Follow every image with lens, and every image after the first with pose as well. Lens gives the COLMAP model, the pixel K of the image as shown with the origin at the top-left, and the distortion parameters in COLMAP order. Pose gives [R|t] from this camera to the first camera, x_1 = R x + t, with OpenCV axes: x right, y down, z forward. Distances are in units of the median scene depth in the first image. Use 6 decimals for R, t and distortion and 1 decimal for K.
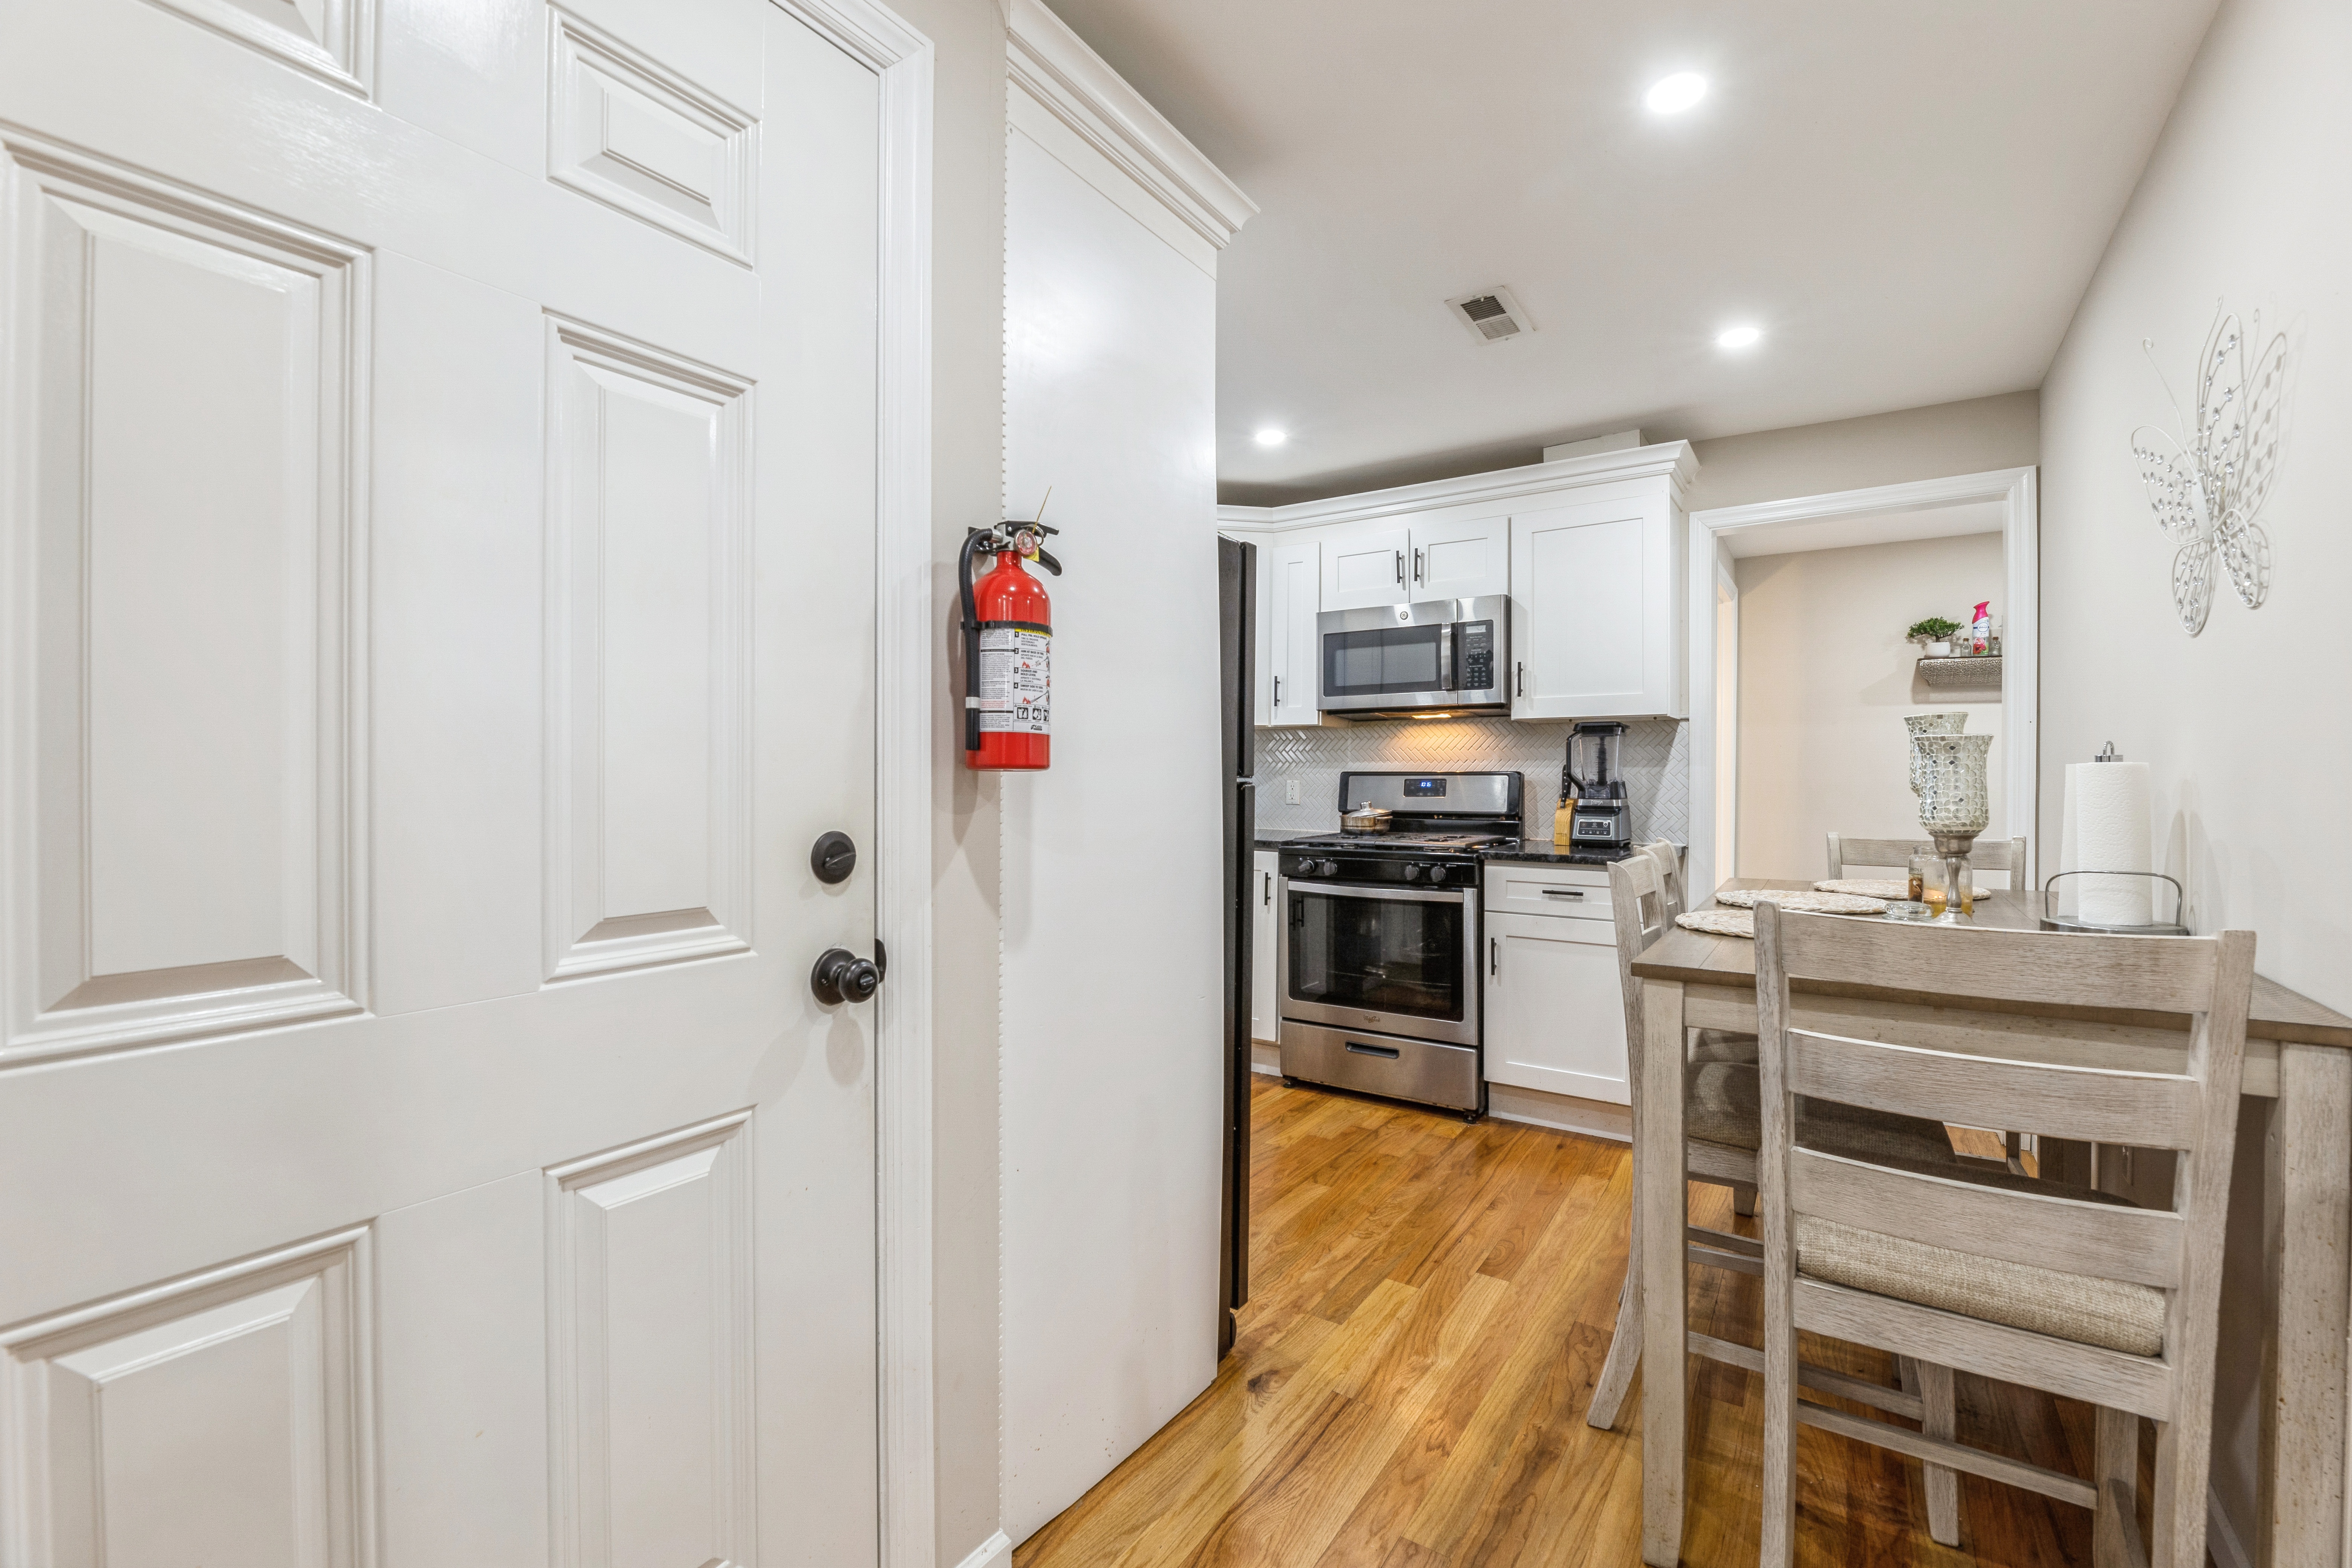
lens RADIAL K [[1008.3, 0, 1176.0], [0, 1008.3, 784.0], [0, 0, 1]] dist [-0.001449, -0.000147]
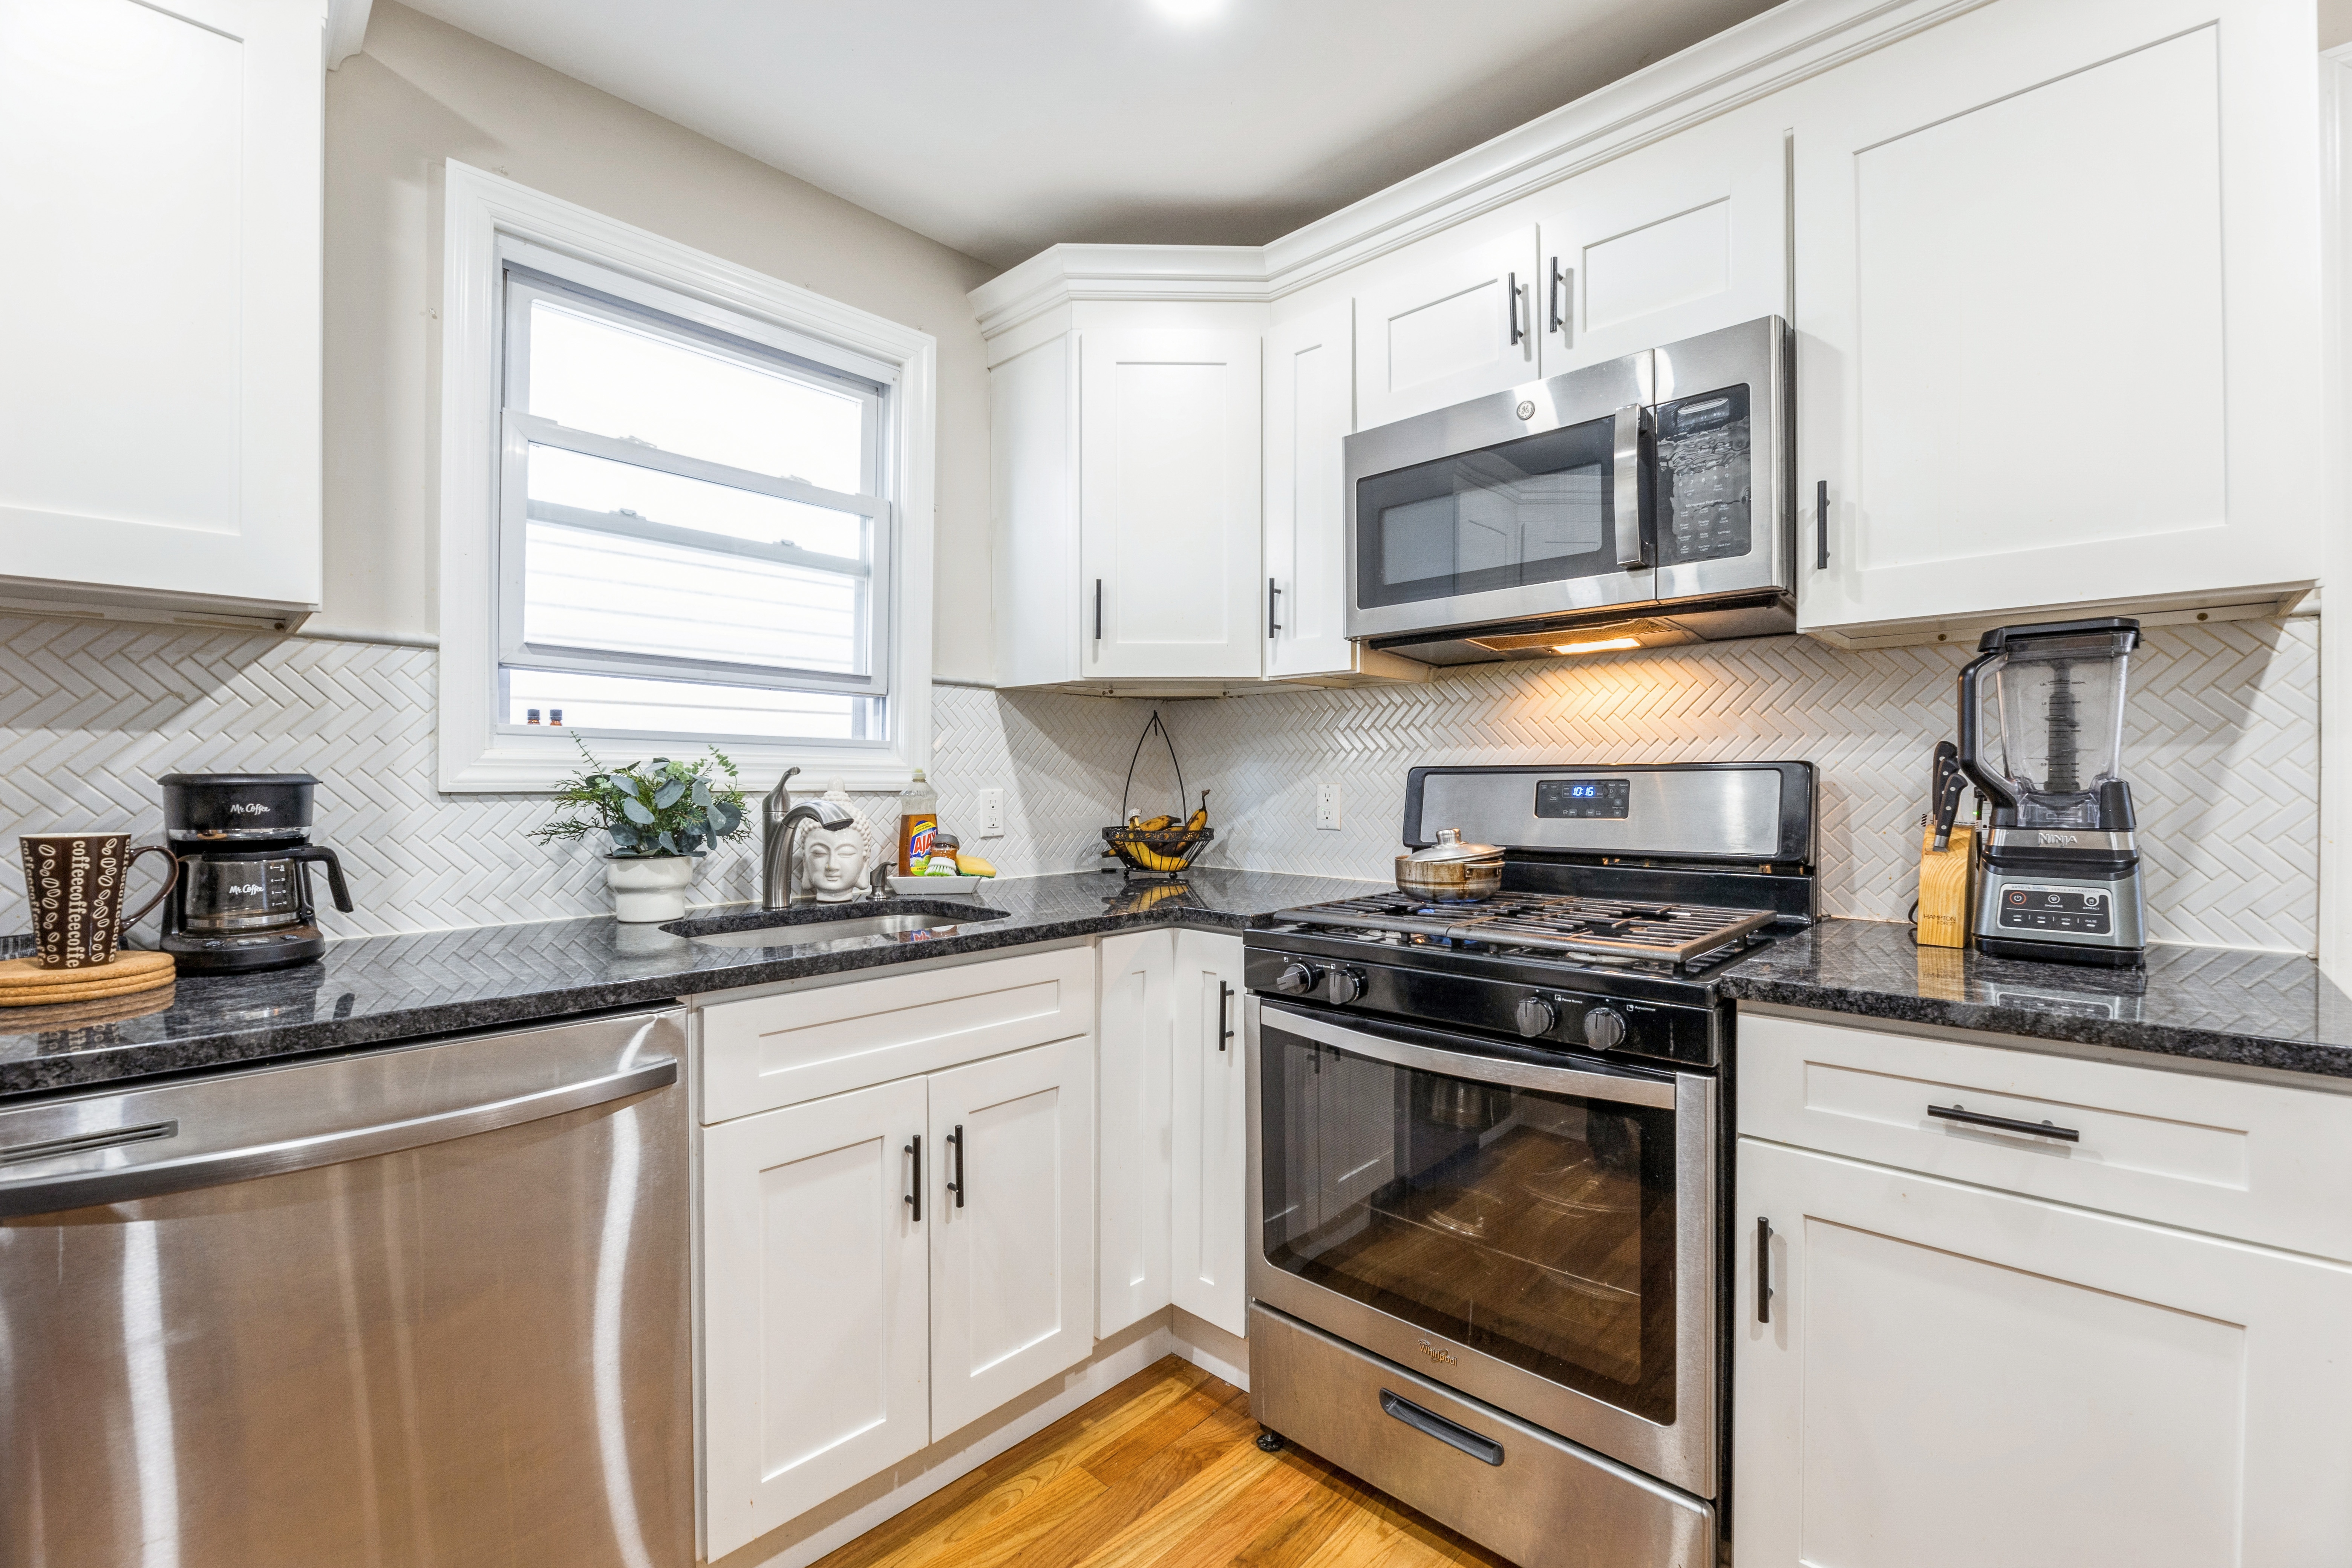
lens RADIAL K [[1019.8, 0, 1182.8], [0, 1019.8, 794.0], [0, 0, 1]] dist [-0.002624, -0.000132]
pose [[0.987987, -0.003496, -0.154497, 0.151571], [0.003942, 0.999989, 0.002578, -0.000475], [0.154487, -0.003156, 0.987990, 0.555202]]
